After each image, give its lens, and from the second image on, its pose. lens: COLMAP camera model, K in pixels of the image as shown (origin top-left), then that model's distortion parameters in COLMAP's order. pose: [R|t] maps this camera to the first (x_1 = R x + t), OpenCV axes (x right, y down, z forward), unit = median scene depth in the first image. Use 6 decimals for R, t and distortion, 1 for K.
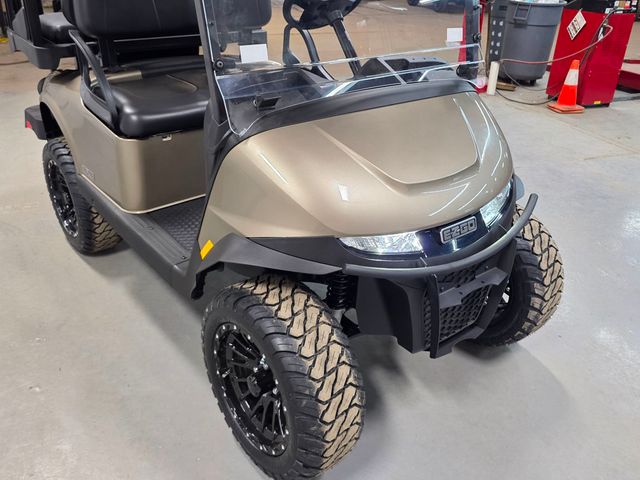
lens RADIAL K [[544.8, 0, 317.9], [0, 544.8, 242.6], [0, 0, 1]] dist [0.048324, -0.046599]
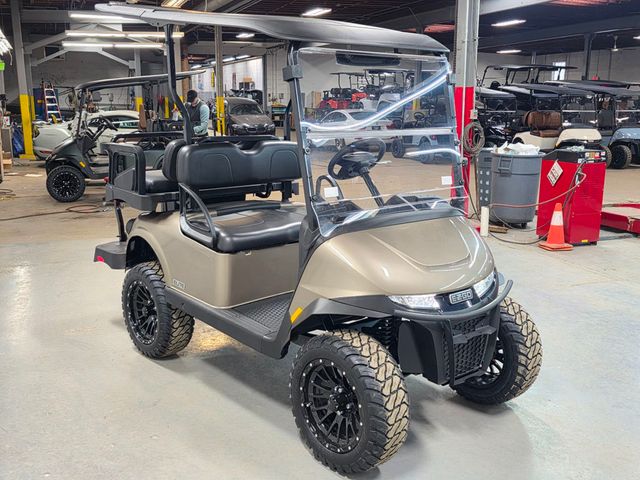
lens RADIAL K [[668.6, 0, 309.0], [0, 668.6, 241.6], [0, 0, 1]] dist [0.047939, 0.000000]
pose [[0.999307, -0.021619, 0.030303, -0.193645], [0.029221, 0.959908, -0.278788, 0.293754], [-0.023061, 0.279481, 0.959874, -0.732080]]
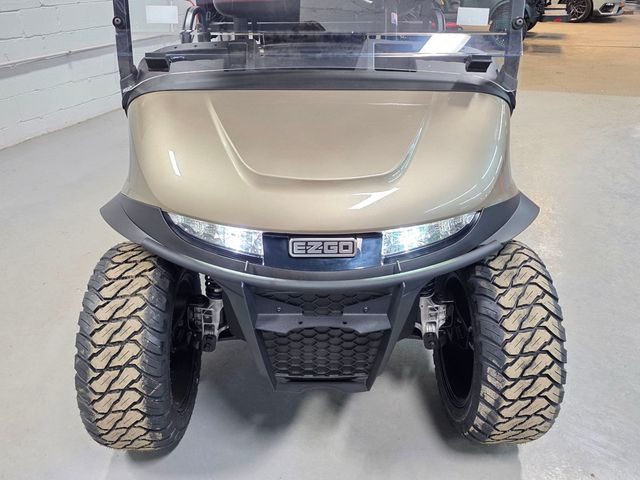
lens RADIAL K [[544.8, 0, 314.9], [0, 544.8, 232.9], [0, 0, 1]] dist [0.048324, -0.046599]
pose [[0.789892, 0.252316, -0.558935, 0.588624], [-0.270866, 0.961258, 0.051144, -0.069301], [0.550184, 0.110998, 0.827633, 0.282278]]
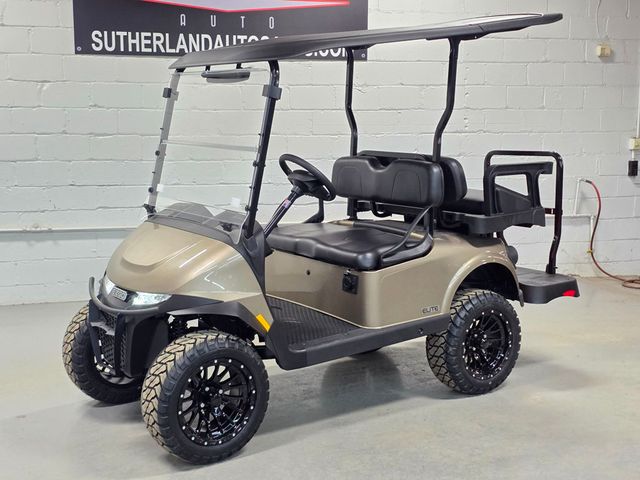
lens RADIAL K [[869.7, 0, 309.7], [0, 869.7, 236.2], [0, 0, 1]] dist [0.091885, 0.000000]
pose [[-0.060002, 0.121148, -0.990819, 2.442525], [-0.471905, 0.871236, 0.135104, -0.696674], [0.879605, 0.475679, 0.004895, 1.209593]]
